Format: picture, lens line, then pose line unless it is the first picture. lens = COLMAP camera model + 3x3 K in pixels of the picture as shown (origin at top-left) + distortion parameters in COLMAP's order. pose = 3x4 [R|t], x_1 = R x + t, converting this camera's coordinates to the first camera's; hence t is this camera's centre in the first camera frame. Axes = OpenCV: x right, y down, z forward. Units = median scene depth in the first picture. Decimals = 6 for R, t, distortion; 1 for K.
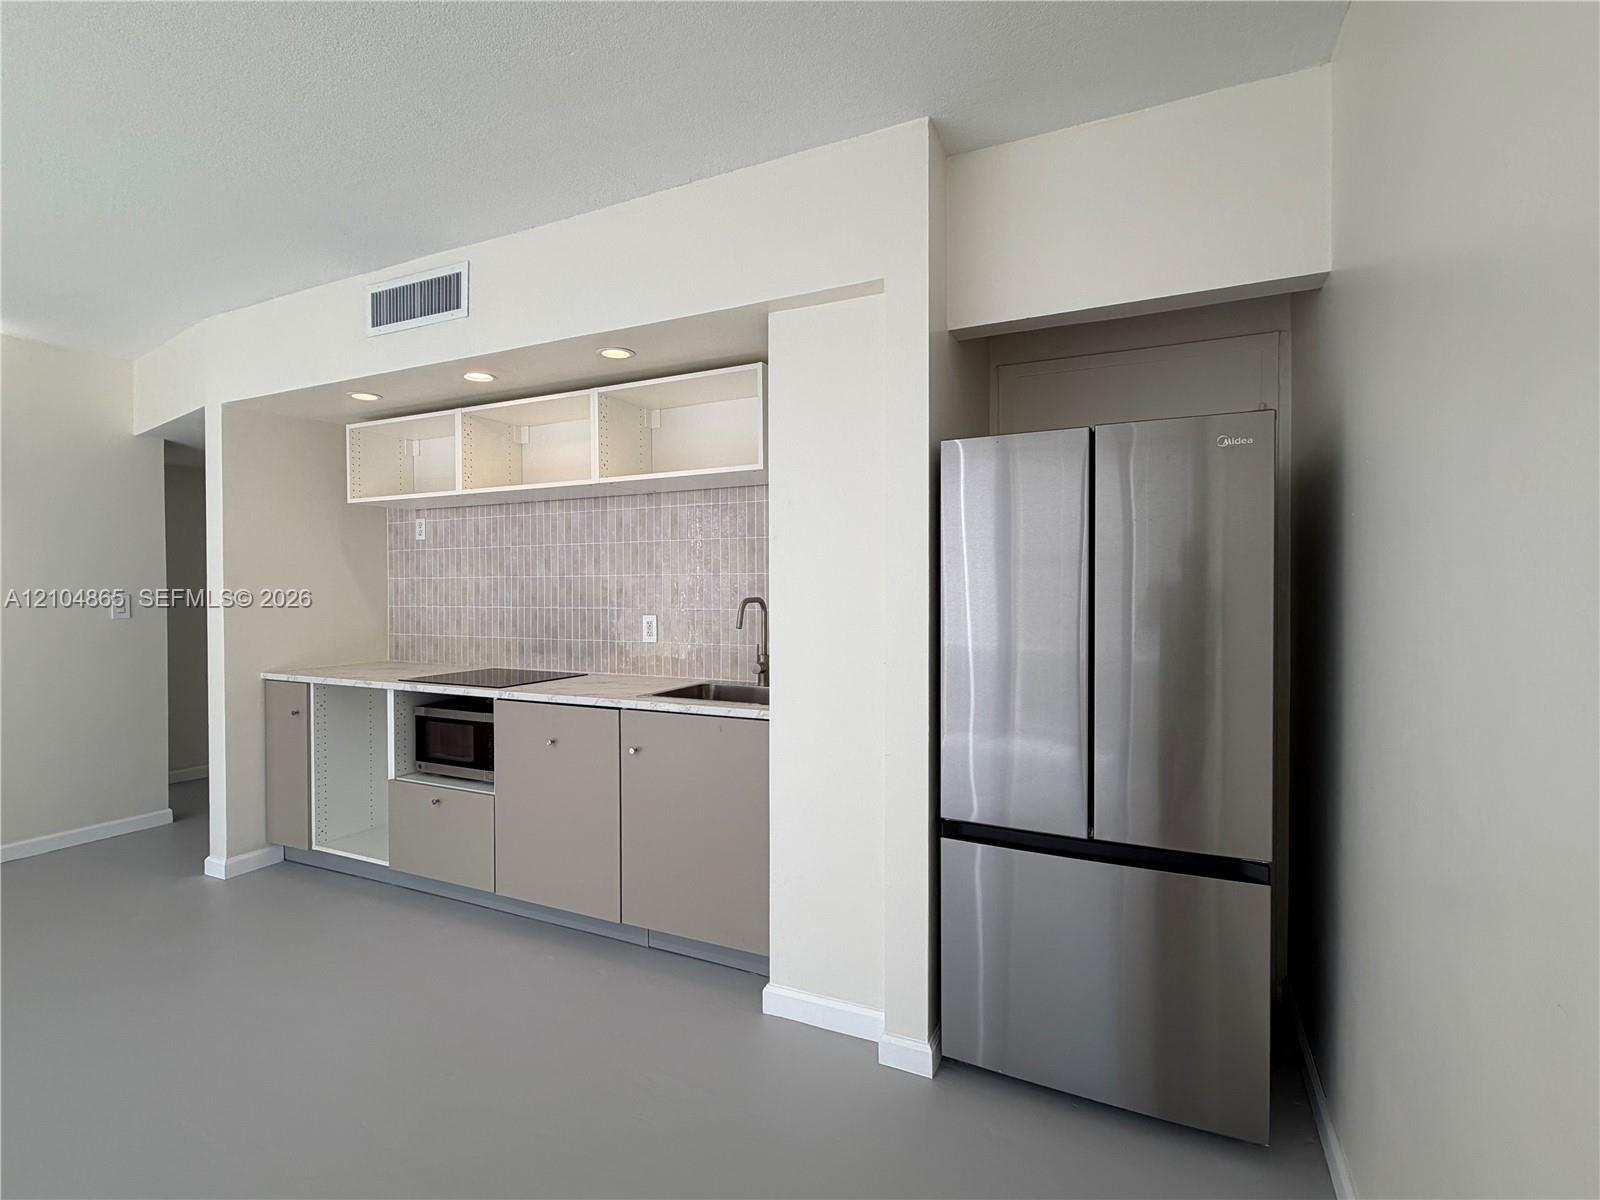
lens RADIAL K [[786.4, 0, 795.9], [0, 786.4, 591.3], [0, 0, 1]] dist [-0.002983, -0.000102]
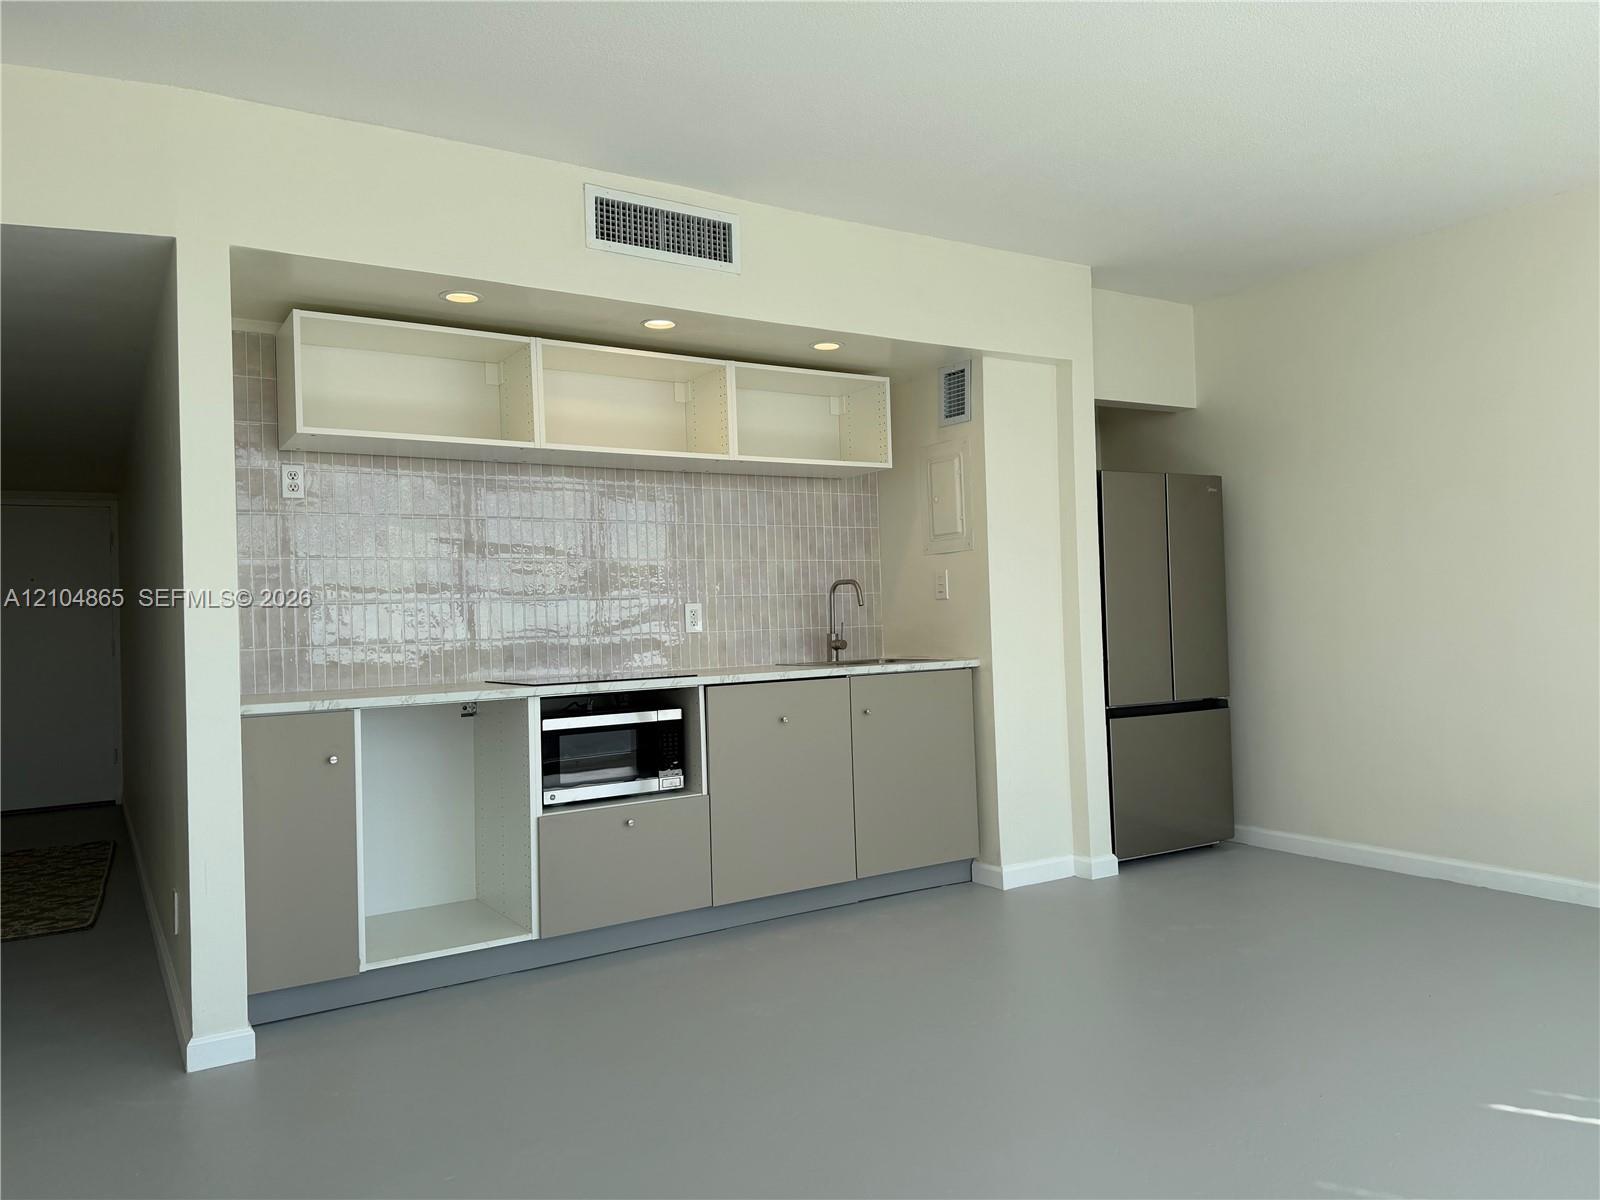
lens RADIAL K [[1110.6, 0, 797.6], [0, 1110.6, 600.1], [0, 0, 1]] dist [0.049104, -0.000662]
pose [[0.525919, -0.002223, 0.850532, -1.303873], [0.026384, 0.999558, -0.013703, 0.050989], [-0.850125, 0.029647, 0.525745, 0.217670]]
